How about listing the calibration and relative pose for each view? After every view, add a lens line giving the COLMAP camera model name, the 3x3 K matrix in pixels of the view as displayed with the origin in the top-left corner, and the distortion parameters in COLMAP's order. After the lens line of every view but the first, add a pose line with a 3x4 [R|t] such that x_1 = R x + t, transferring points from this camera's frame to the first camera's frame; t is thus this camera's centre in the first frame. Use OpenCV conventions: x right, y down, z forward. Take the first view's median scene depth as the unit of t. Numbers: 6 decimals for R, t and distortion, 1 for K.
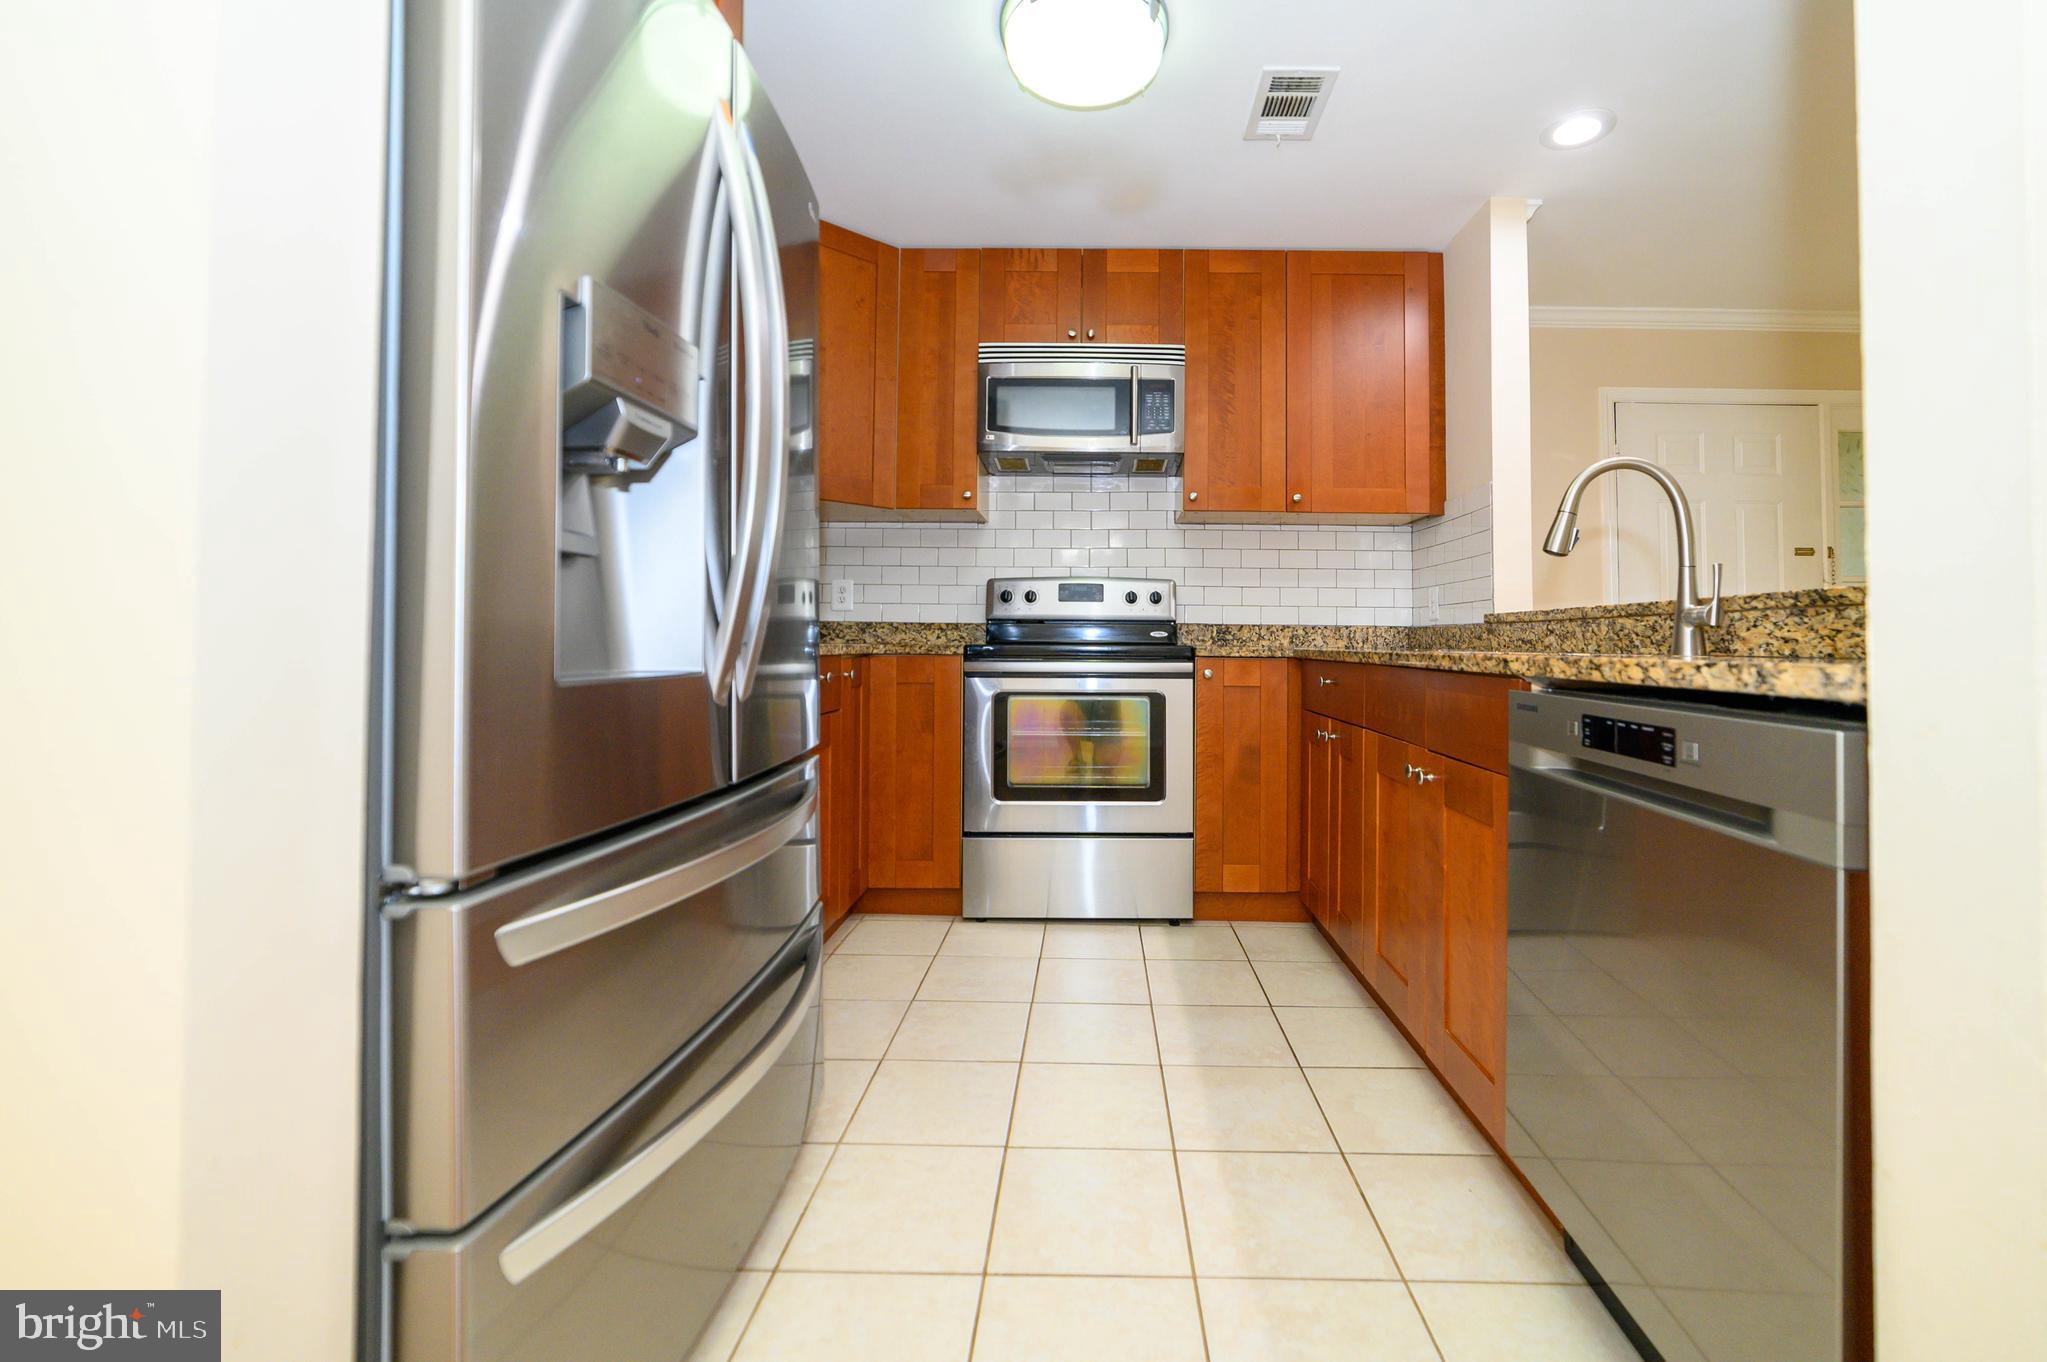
lens RADIAL K [[830.9, 0, 1090.0], [0, 830.9, 615.3], [0, 0, 1]] dist [-0.007705, 0.000528]
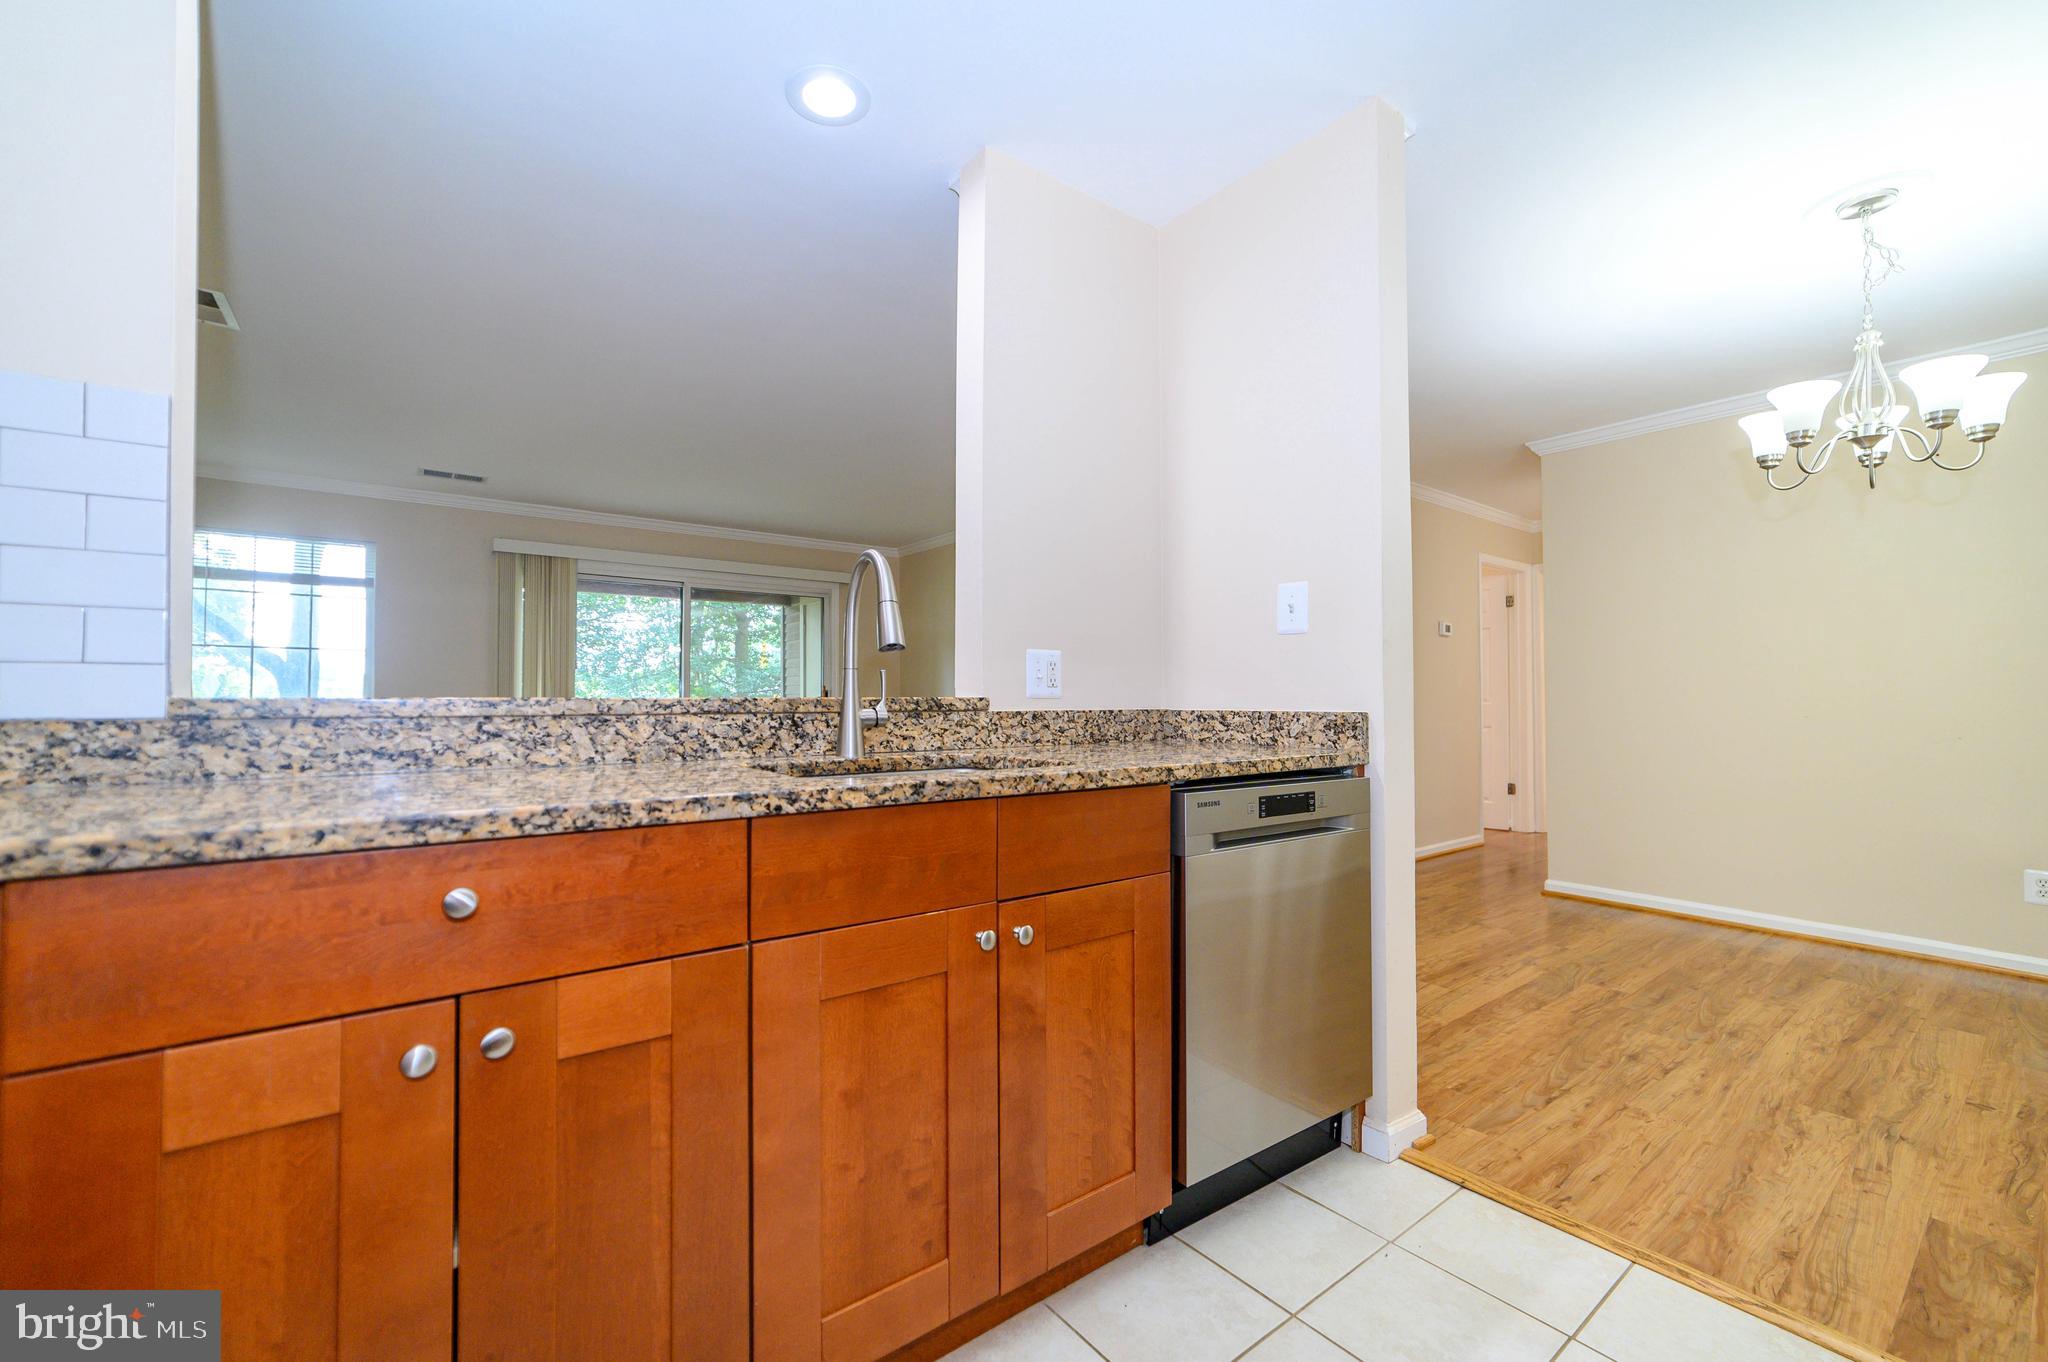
lens RADIAL K [[805.1, 0, 1024.4], [0, 805.1, 672.9], [0, 0, 1]] dist [-0.012918, 0.002192]
pose [[-0.601466, 0.011615, 0.798814, -0.128666], [-0.034531, 0.998582, -0.040520, -0.013210], [-0.798152, -0.051955, -0.600211, 0.882005]]
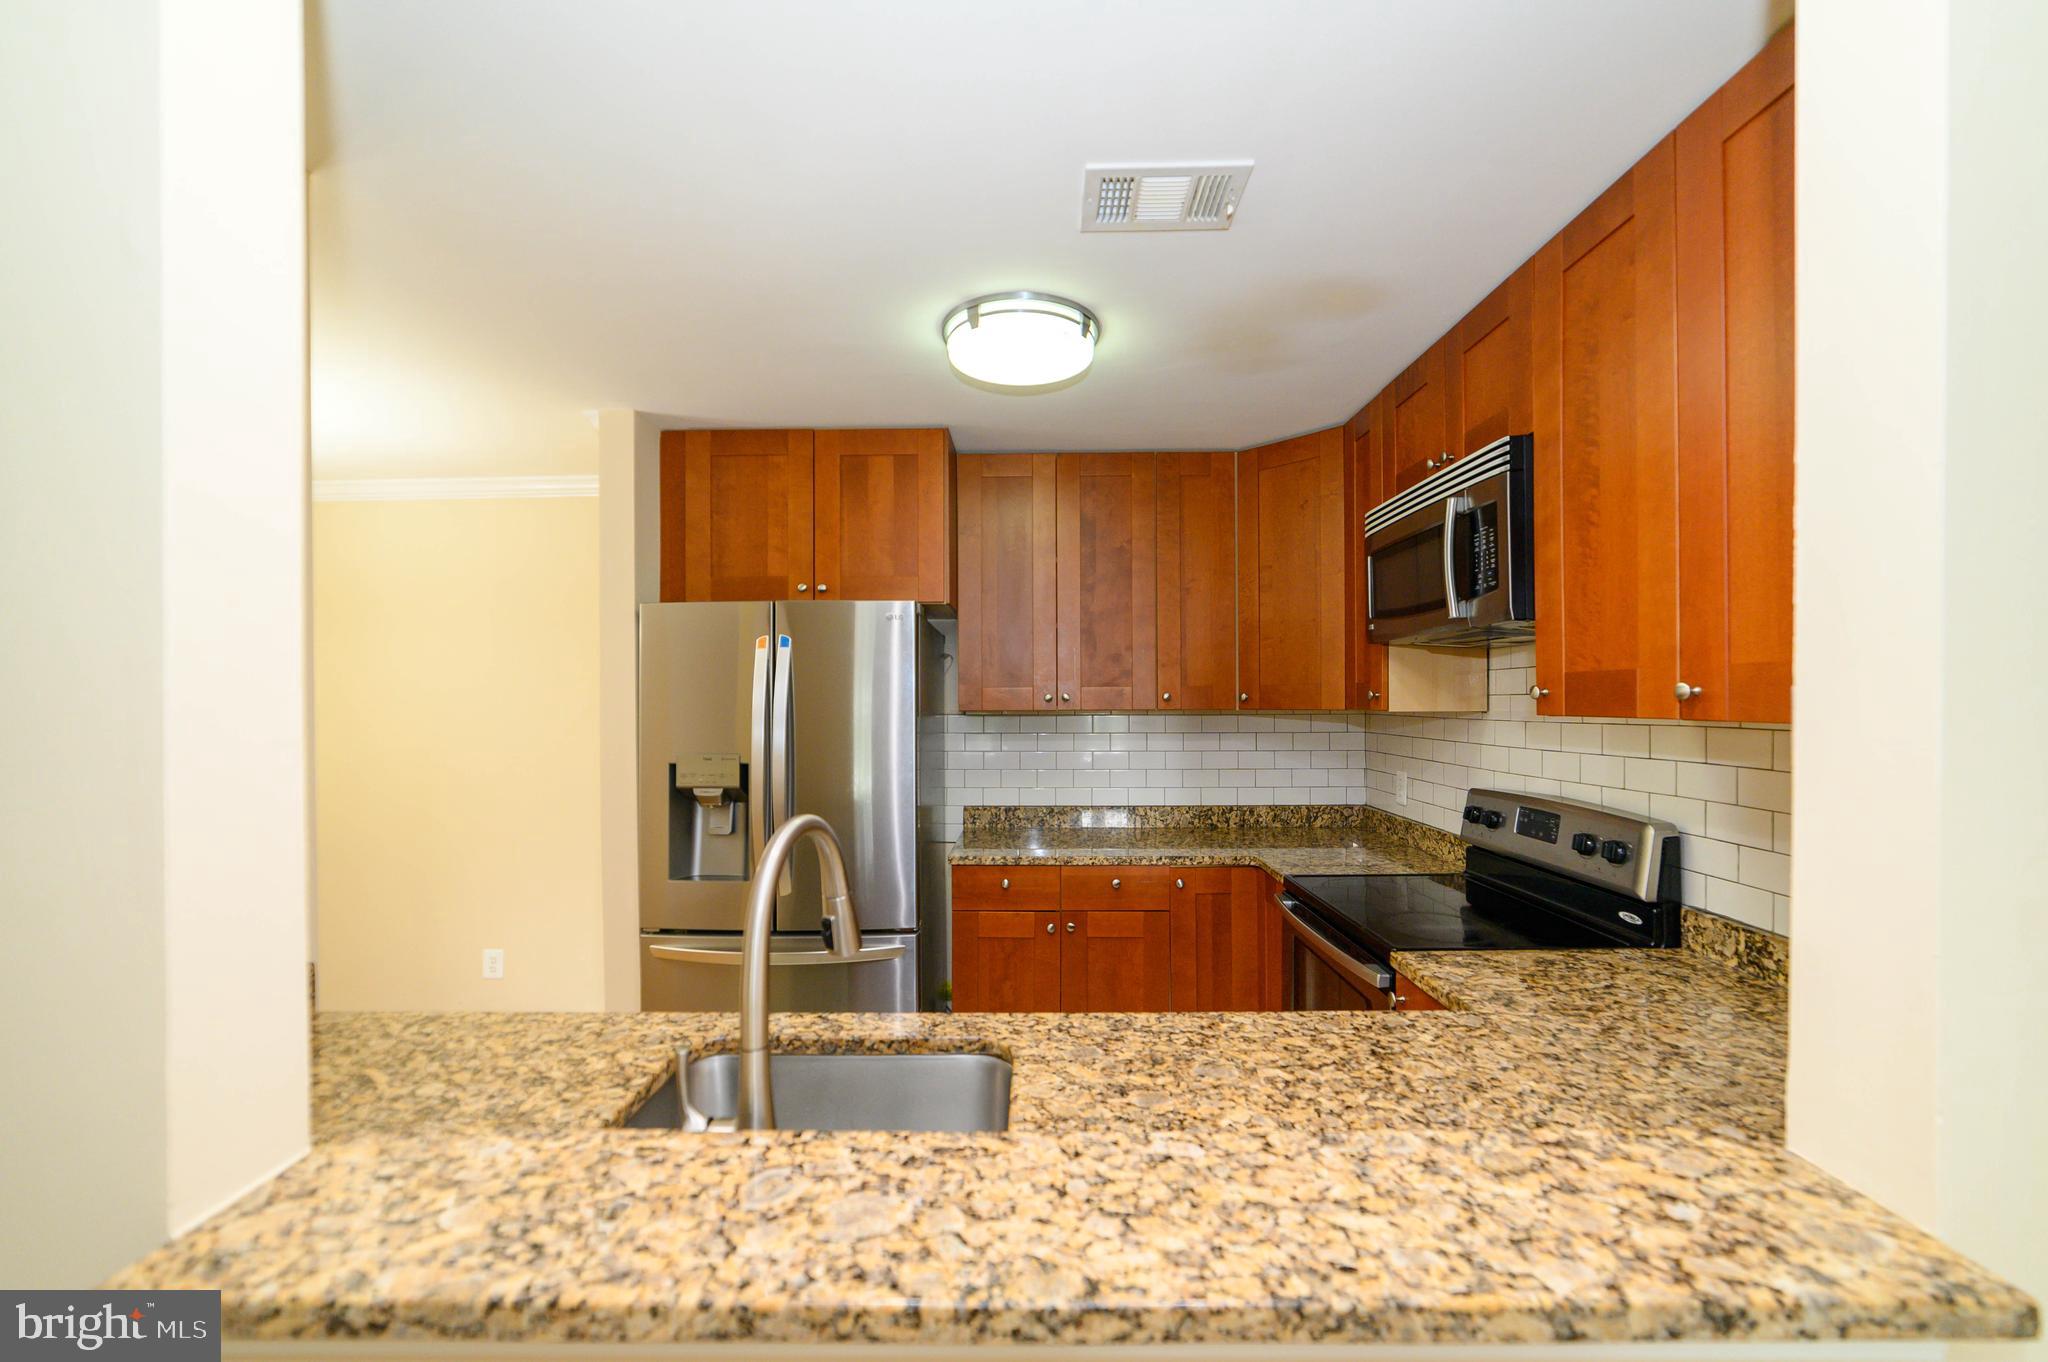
lens RADIAL K [[805.1, 0, 1020.2], [0, 805.1, 701.2], [0, 0, 1]] dist [-0.012918, 0.002192]
pose [[-0.013715, -0.007847, -0.999875, 0.807918], [0.038240, 0.999234, -0.008366, -0.166813], [0.999174, -0.038350, -0.013404, 0.770378]]
